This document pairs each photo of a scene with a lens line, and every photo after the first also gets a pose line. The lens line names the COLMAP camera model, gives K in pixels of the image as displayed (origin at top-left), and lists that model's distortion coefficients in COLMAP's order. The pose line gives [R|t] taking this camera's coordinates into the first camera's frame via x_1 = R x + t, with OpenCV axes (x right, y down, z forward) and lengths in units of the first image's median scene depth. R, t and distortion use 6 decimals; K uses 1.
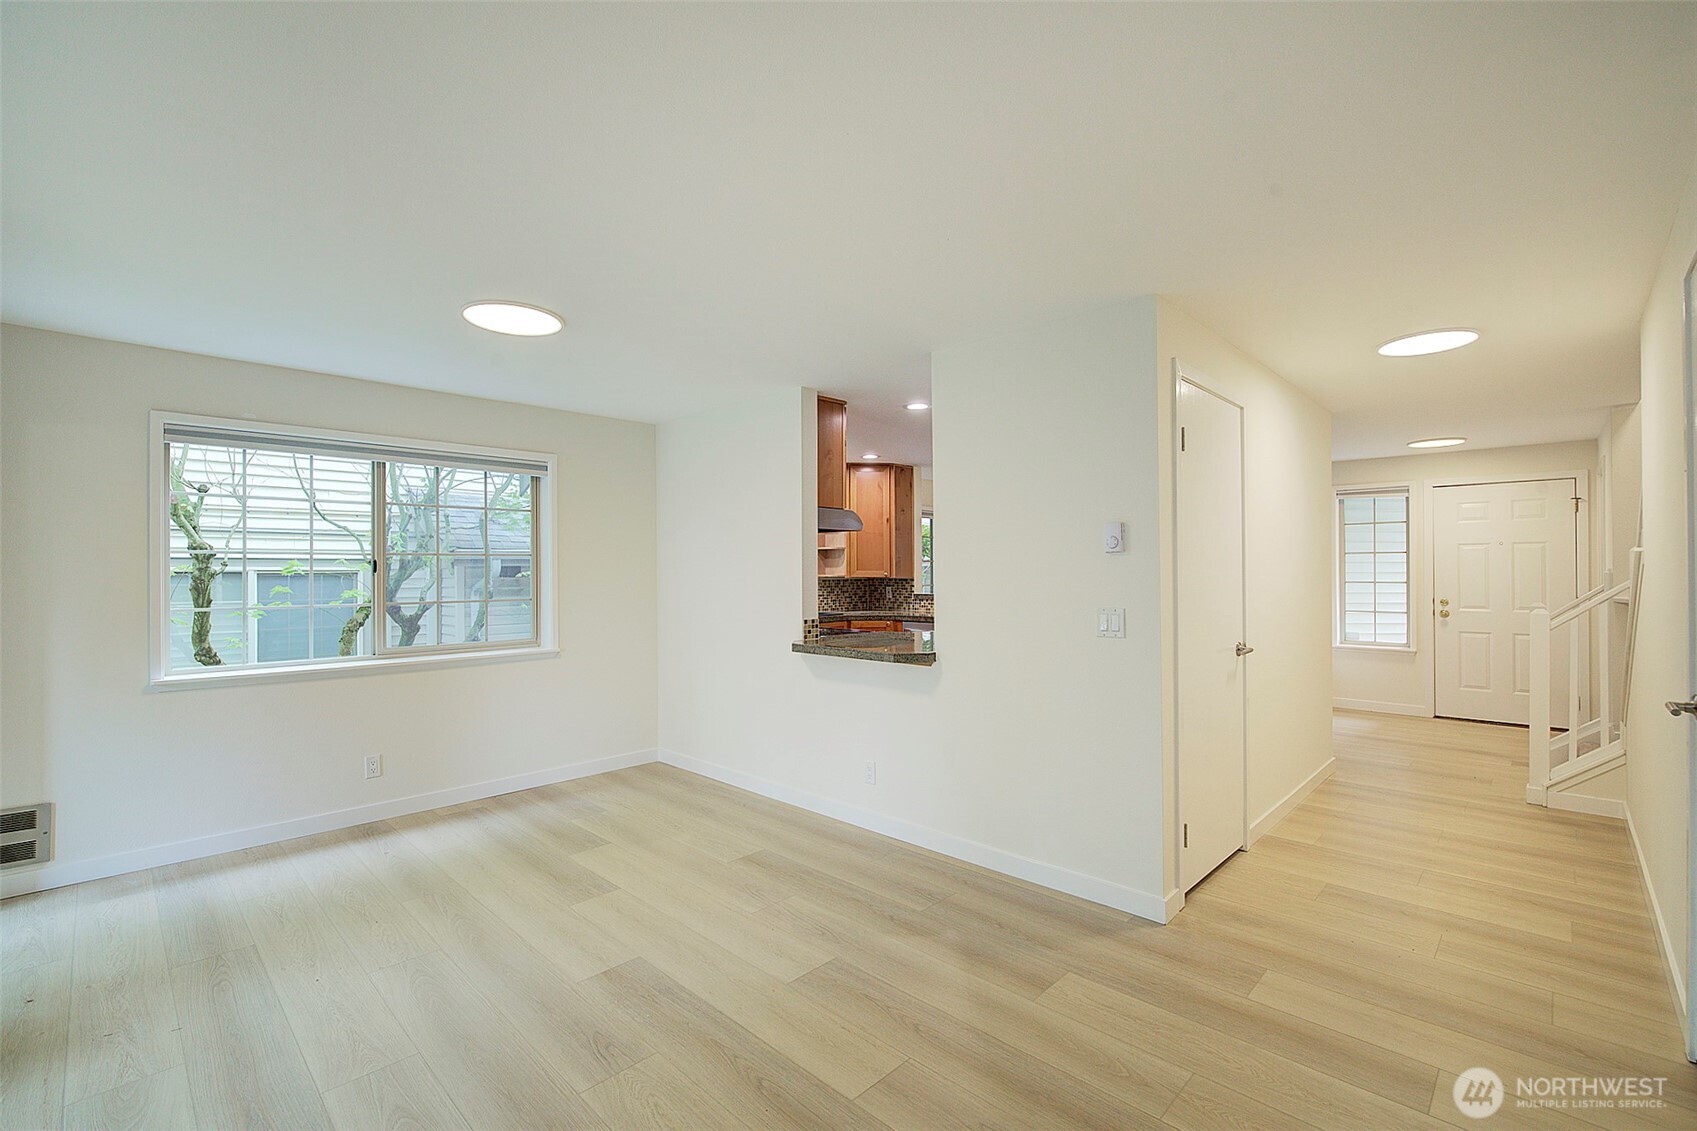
lens RADIAL K [[737.6, 0, 848.5], [0, 737.6, 565.5], [0, 0, 1]] dist [-0.003776, -0.000291]
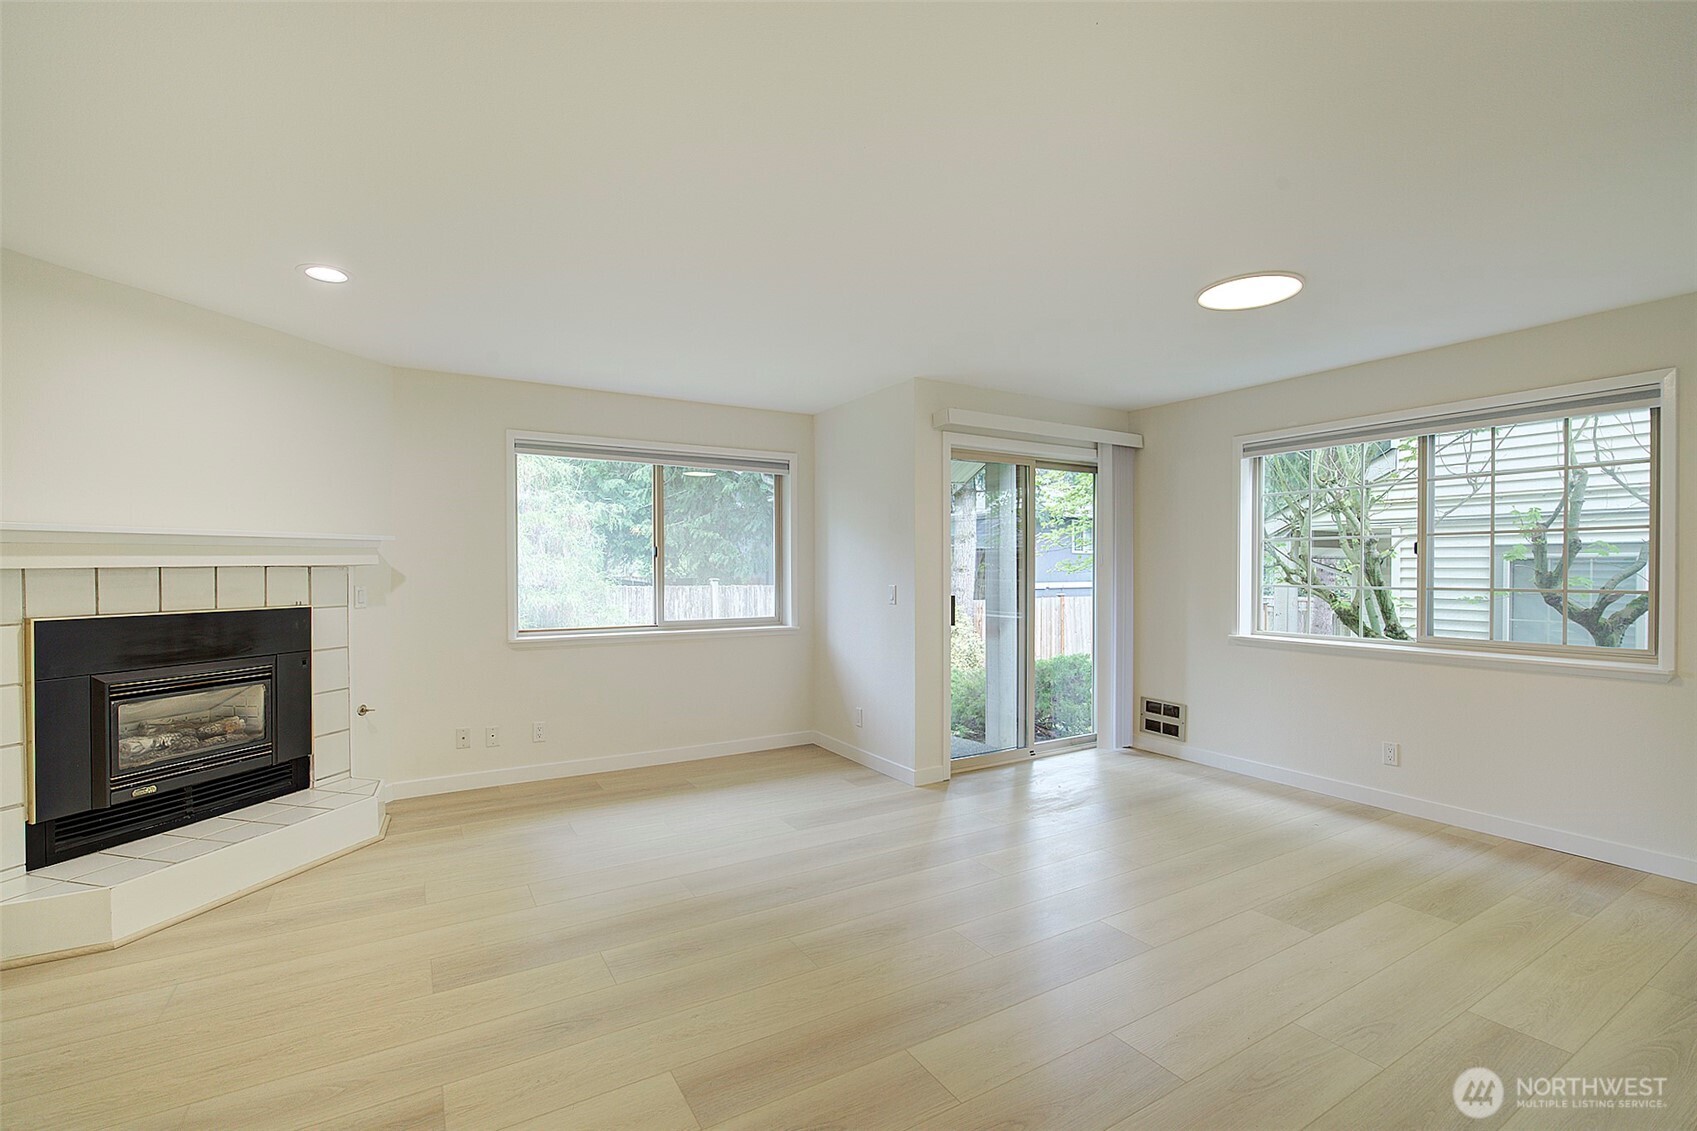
lens RADIAL K [[758.8, 0, 848.7], [0, 758.8, 571.8], [0, 0, 1]] dist [-0.003945, -0.000232]
pose [[-0.257643, 0.007485, -0.966211, 0.566123], [0.008598, 0.999948, 0.005454, 0.026013], [0.966202, -0.006902, -0.257694, 0.648966]]
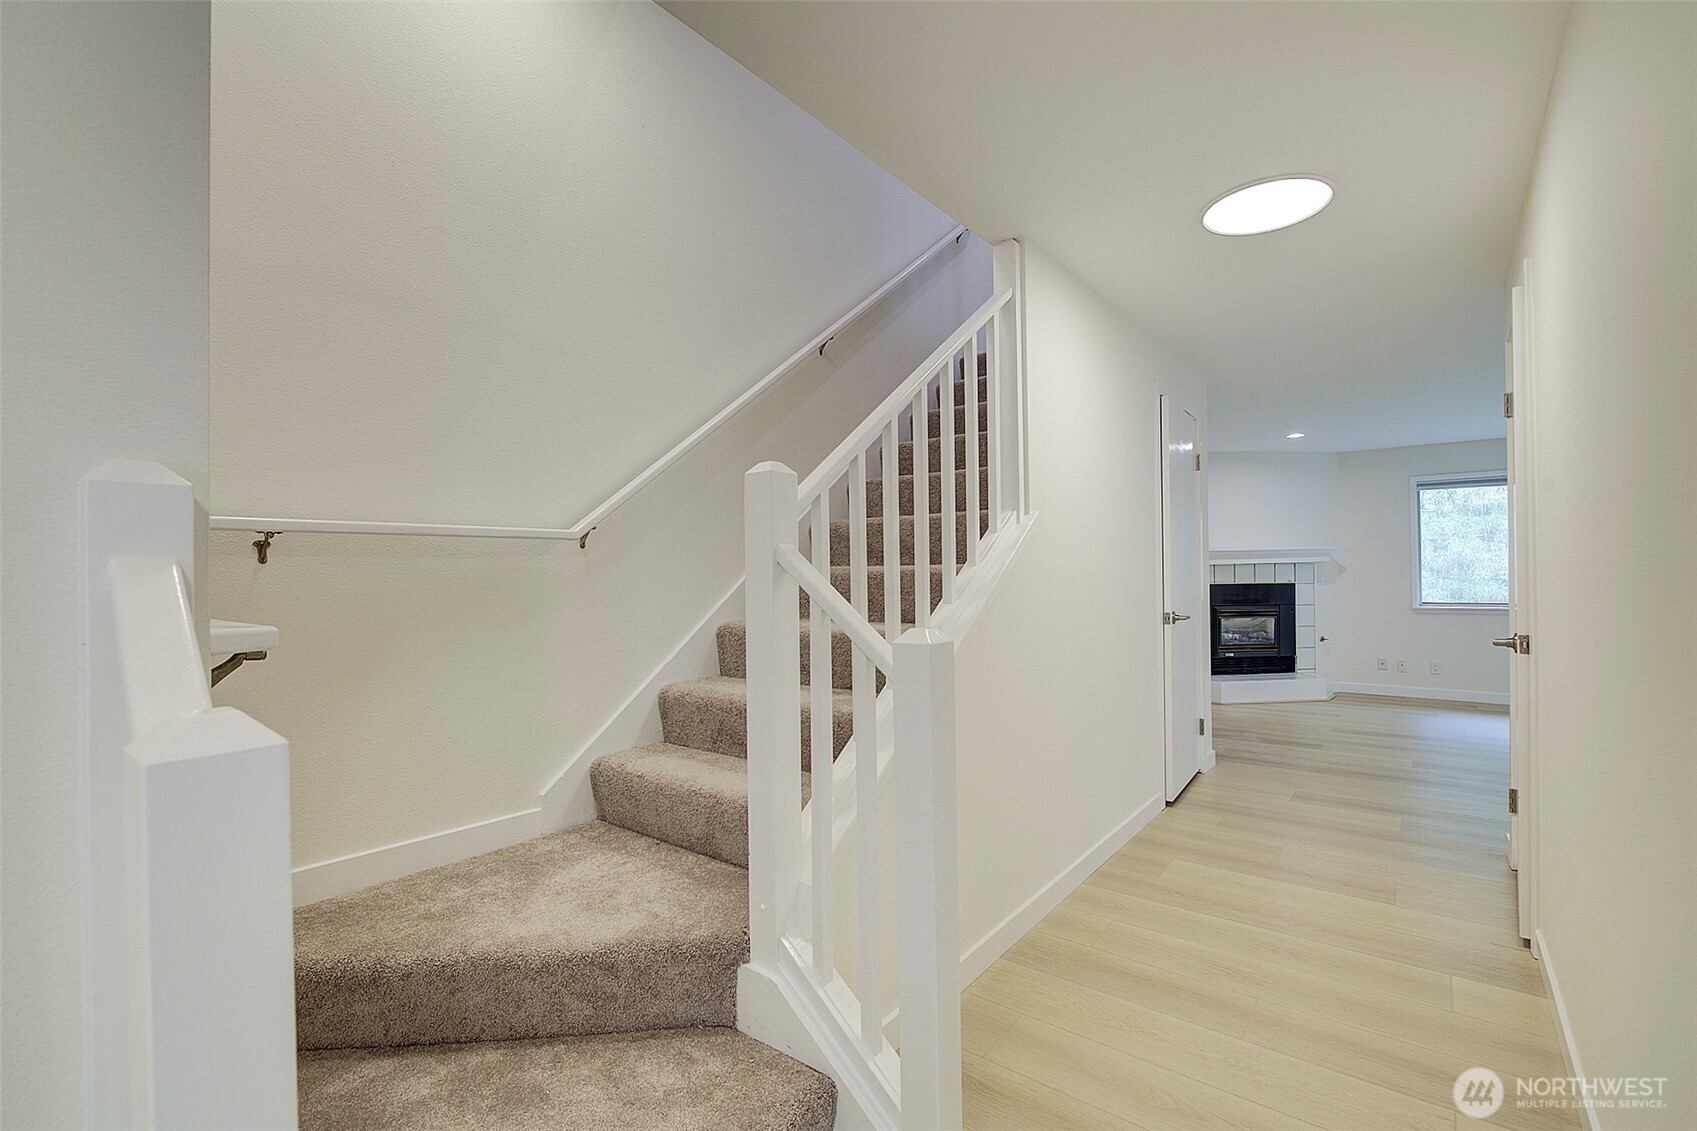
lens RADIAL K [[758.8, 0, 848.7], [0, 758.8, 571.8], [0, 0, 1]] dist [-0.003945, -0.000232]
pose [[-0.992161, 0.013263, -0.124264, 1.256541], [0.014096, 0.999884, -0.005833, 0.036529], [0.124172, -0.007539, -0.992232, 1.618275]]
